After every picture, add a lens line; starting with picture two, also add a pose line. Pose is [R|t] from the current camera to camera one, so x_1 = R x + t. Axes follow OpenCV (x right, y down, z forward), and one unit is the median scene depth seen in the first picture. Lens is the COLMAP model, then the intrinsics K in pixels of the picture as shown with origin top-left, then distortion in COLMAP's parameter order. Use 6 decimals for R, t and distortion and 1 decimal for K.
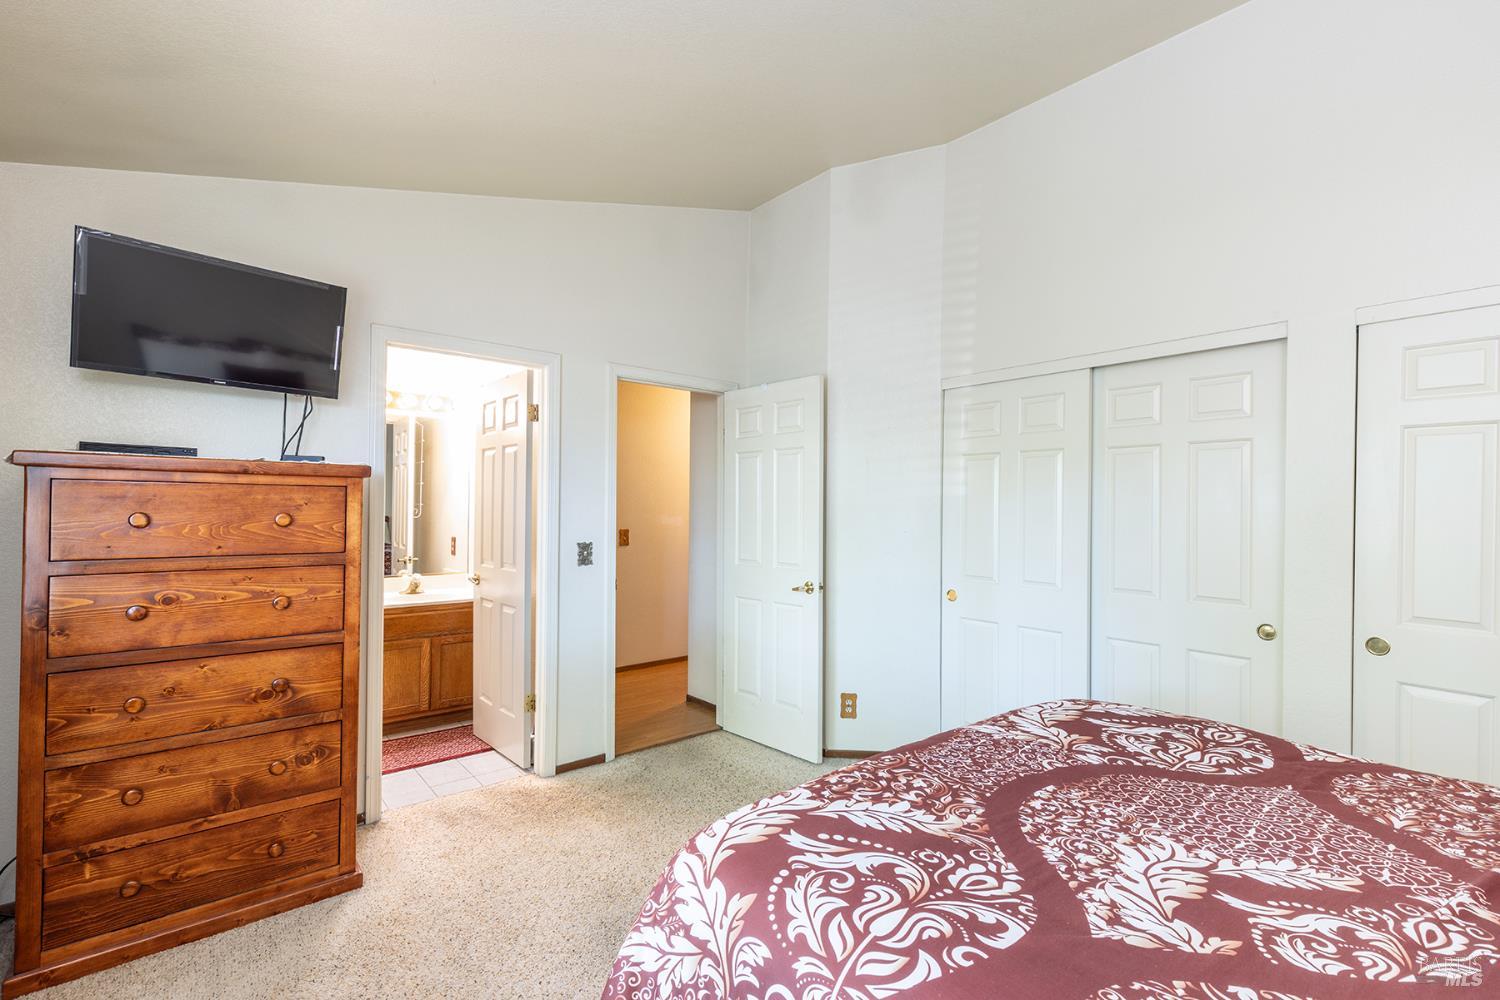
lens RADIAL K [[673.4, 0, 752.8], [0, 673.4, 503.0], [0, 0, 1]] dist [0.008879, -0.000729]
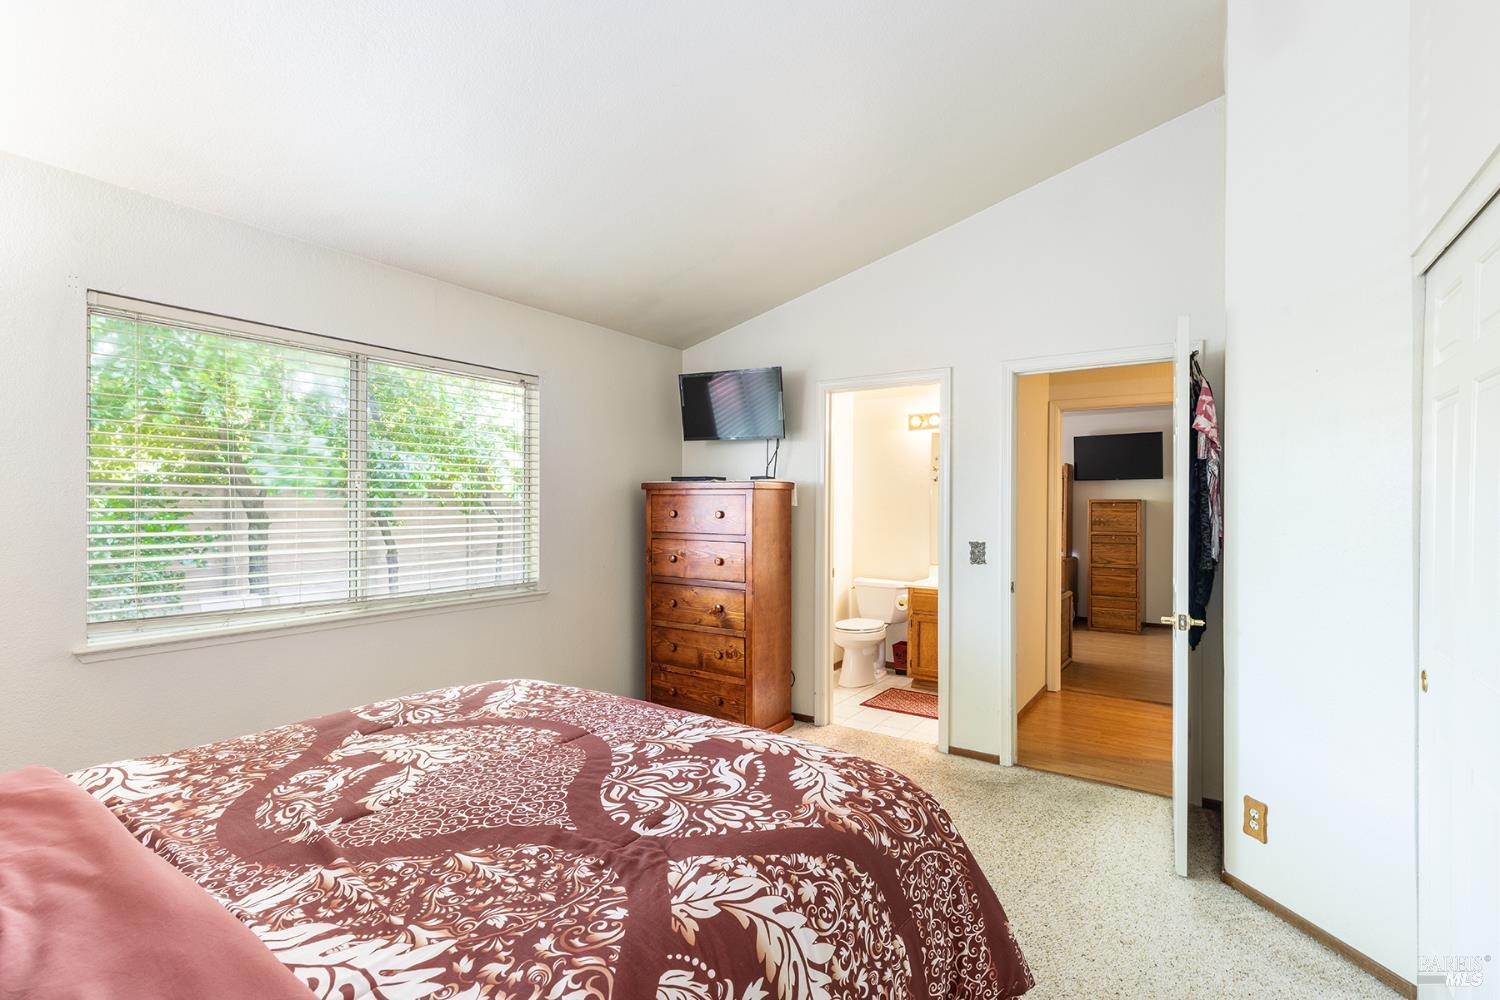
lens RADIAL K [[673.4, 0, 750.3], [0, 673.4, 503.3], [0, 0, 1]] dist [0.008879, -0.000729]
pose [[0.277501, -0.010053, -0.960673, 1.535209], [0.004050, 0.999949, -0.009294, 0.018464], [0.960717, -0.001312, 0.277527, 0.899630]]
